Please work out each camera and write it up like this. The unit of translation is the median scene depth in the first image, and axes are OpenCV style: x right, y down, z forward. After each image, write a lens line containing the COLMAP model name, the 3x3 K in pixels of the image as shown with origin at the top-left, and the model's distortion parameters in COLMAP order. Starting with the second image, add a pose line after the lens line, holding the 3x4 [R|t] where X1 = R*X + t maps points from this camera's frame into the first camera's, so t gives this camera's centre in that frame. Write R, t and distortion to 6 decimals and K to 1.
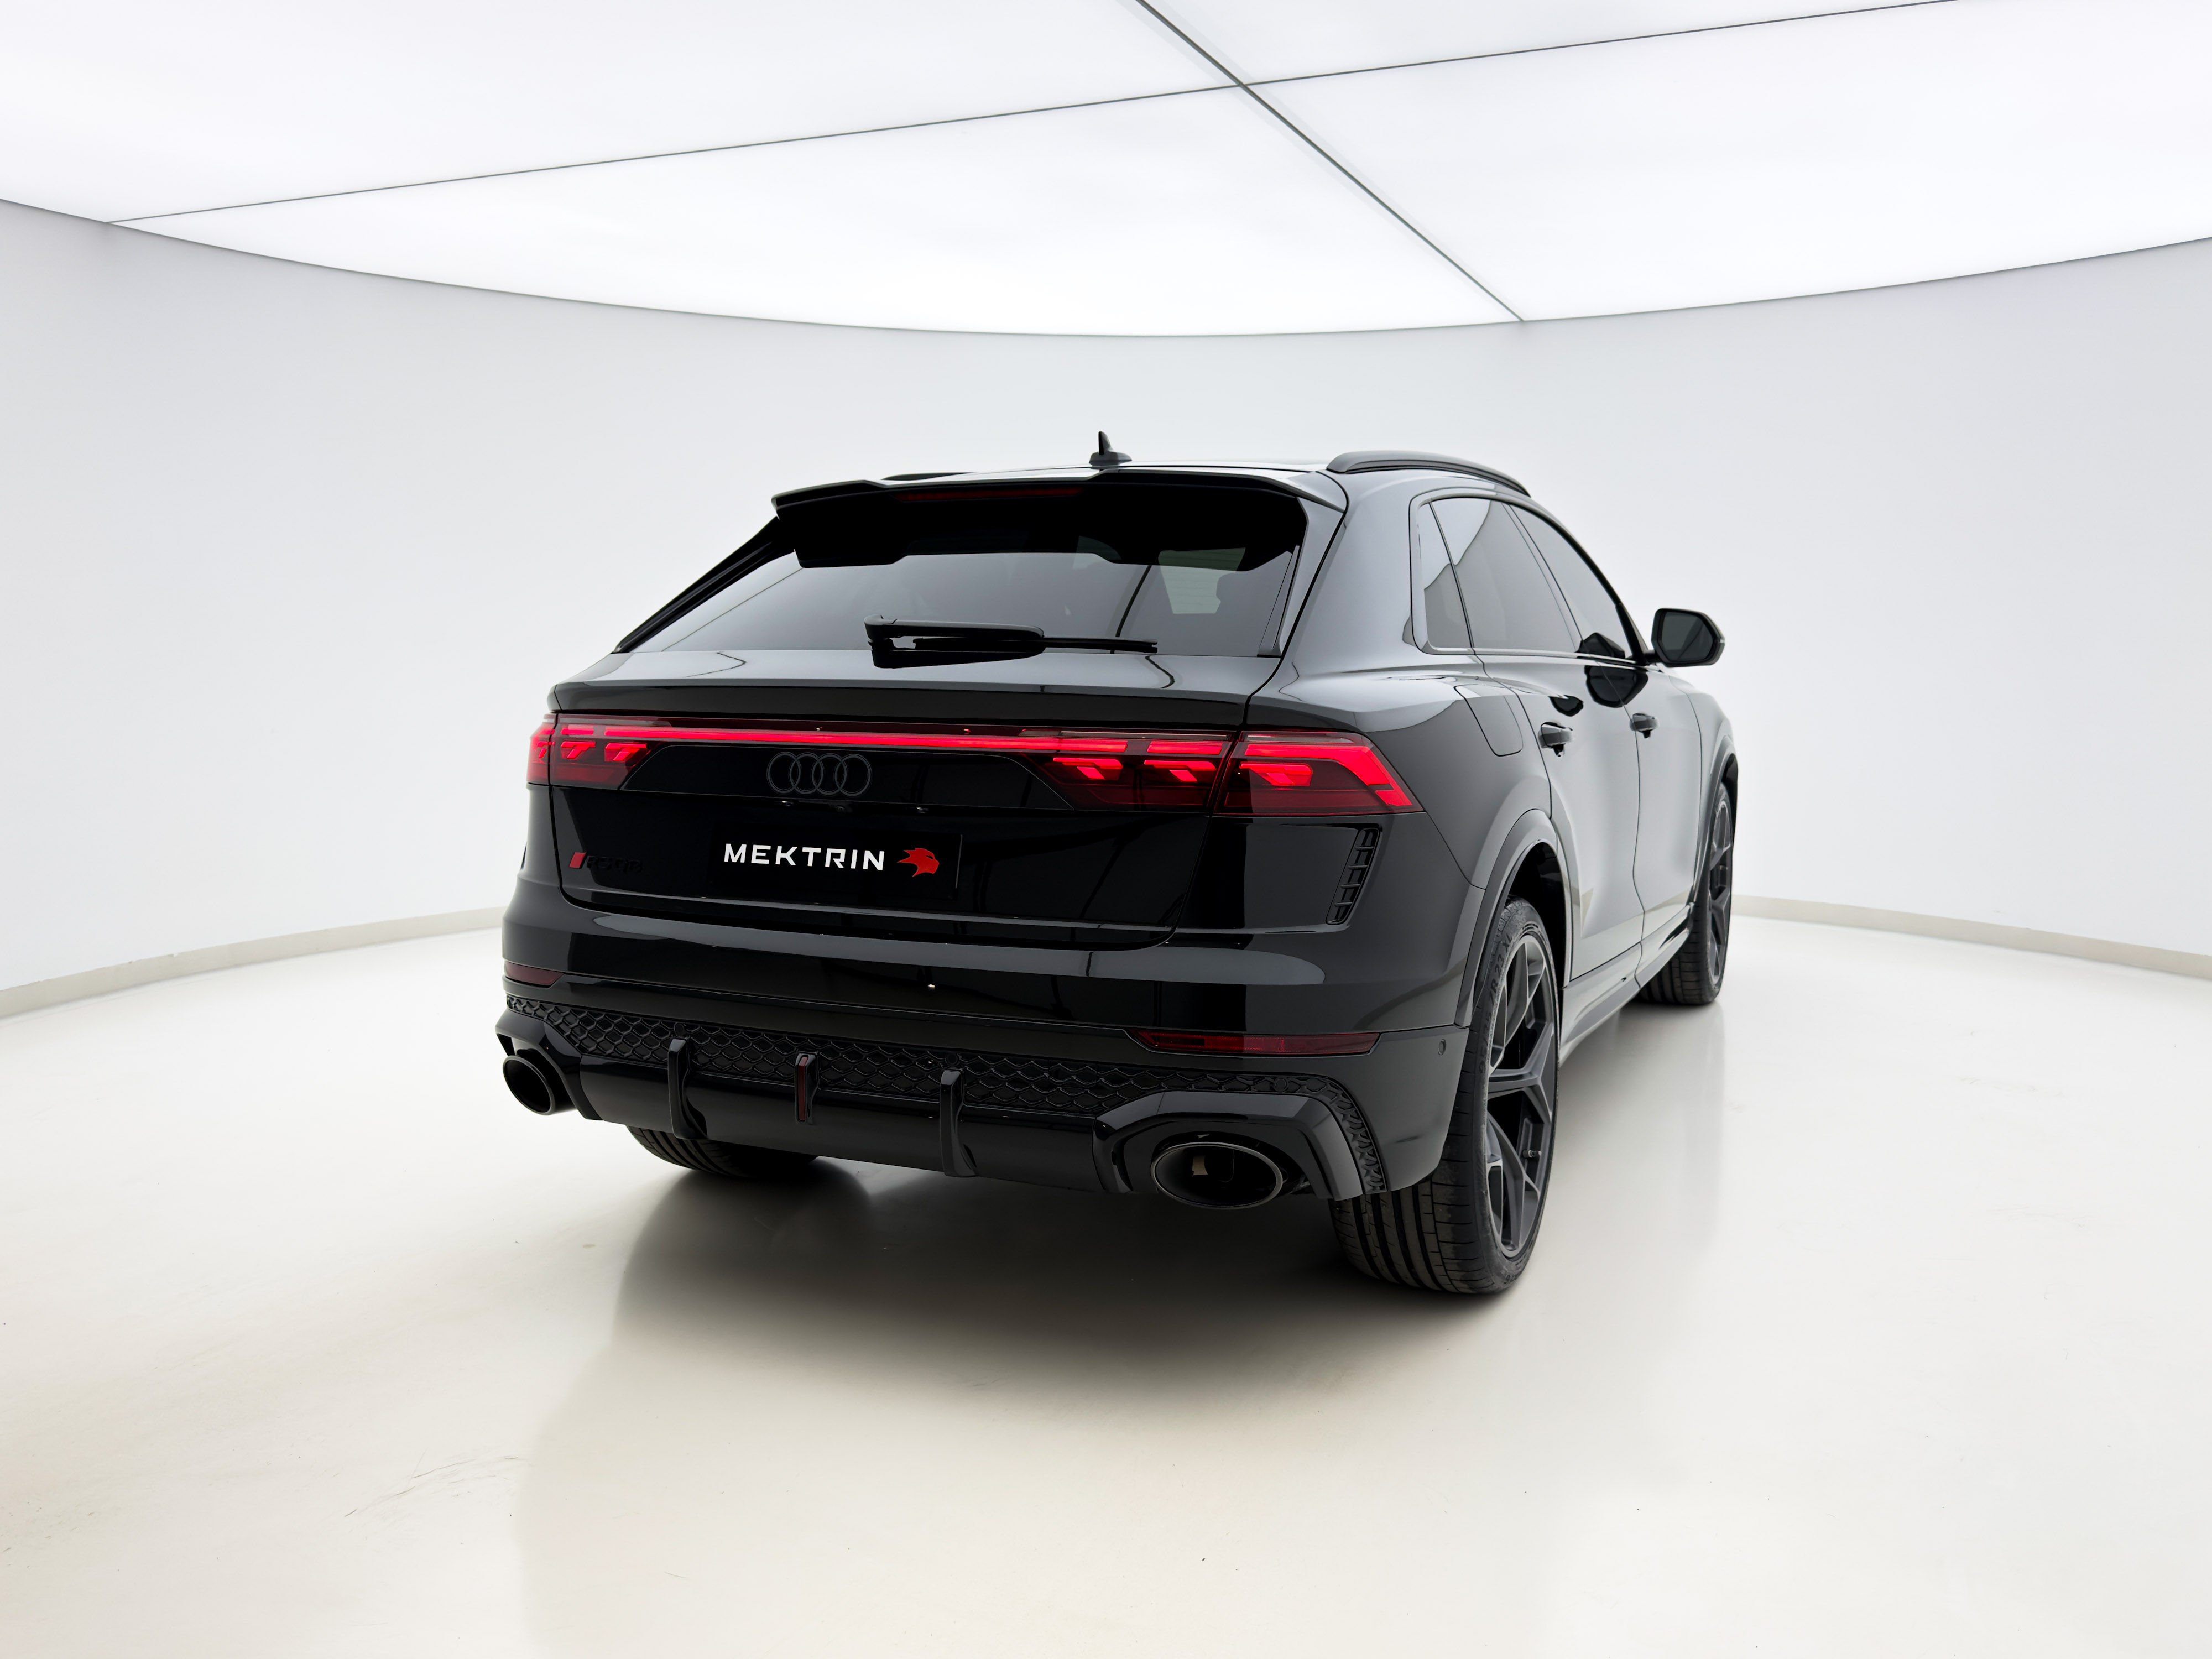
lens RADIAL K [[1544.0, 0, 1105.7], [0, 1544.0, 644.4], [0, 0, 1]] dist [-0.214449, 0.196494]
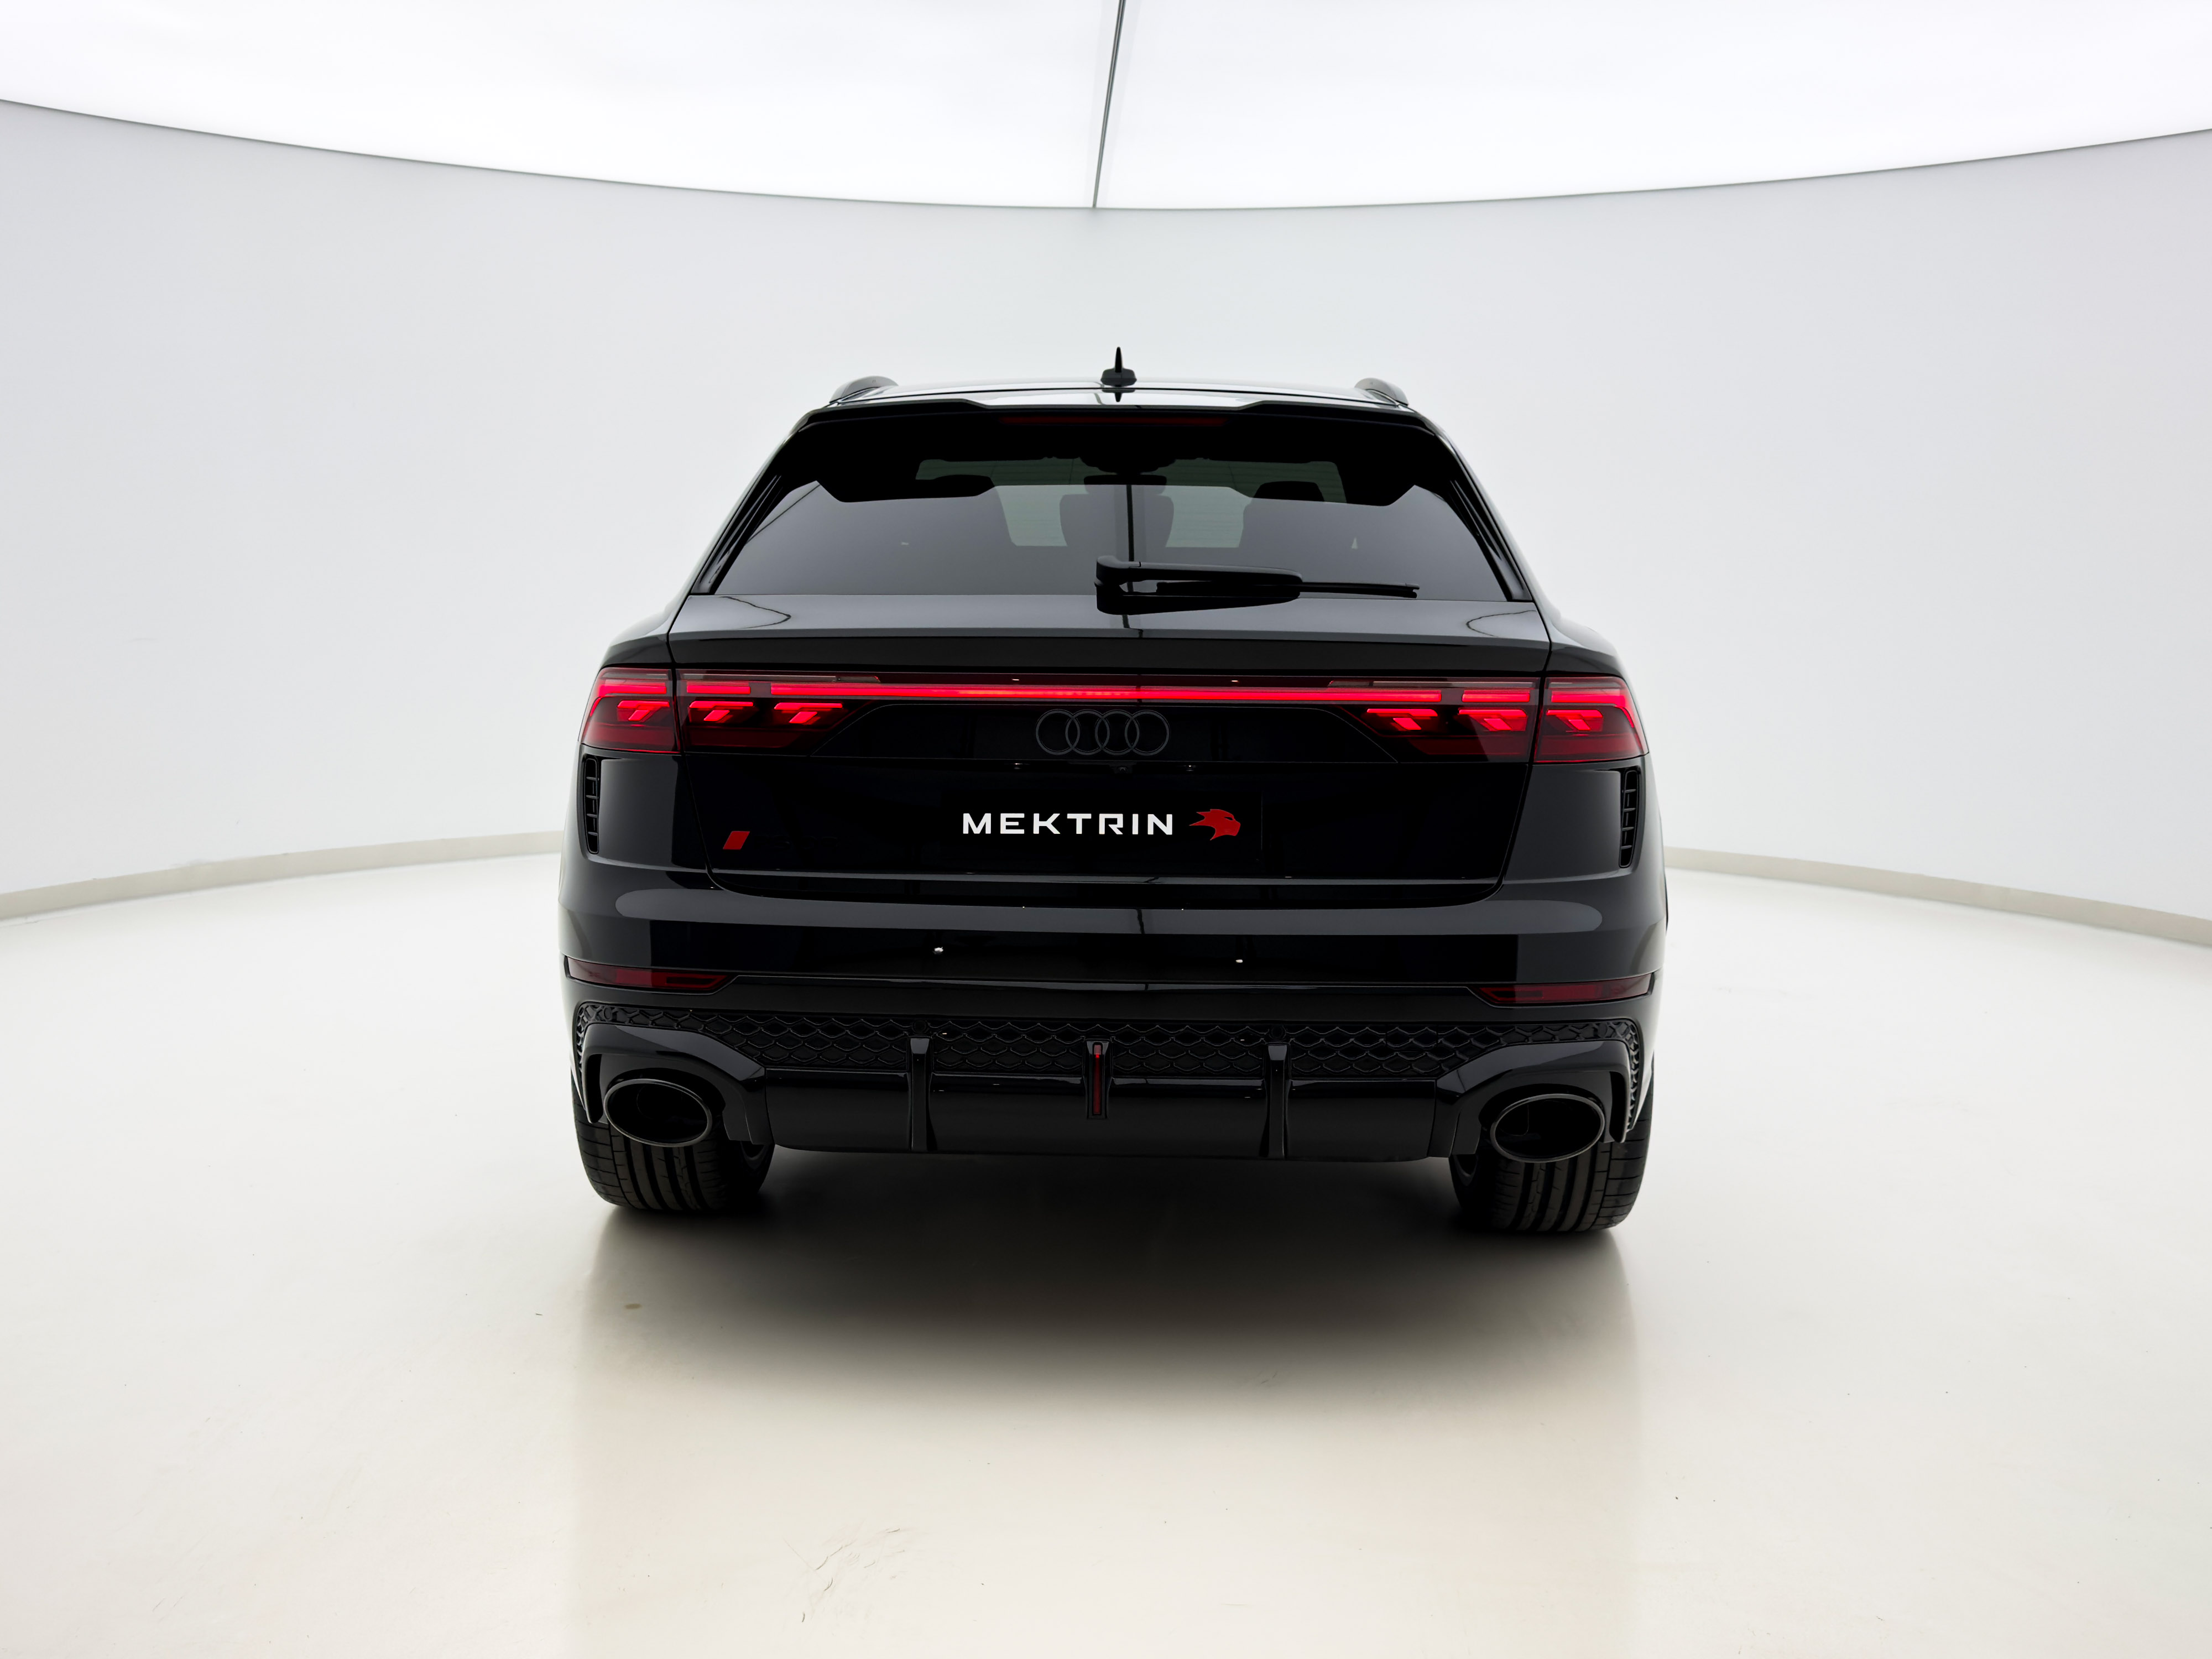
lens RADIAL K [[1547.3, 0, 1106.8], [0, 1547.3, 696.9], [0, 0, 1]] dist [-0.130201, 0.109320]
pose [[0.969222, -0.017983, 0.245532, -0.401556], [-0.000201, 0.997270, 0.073836, -0.003981], [-0.246190, -0.071613, 0.966572, 0.112249]]
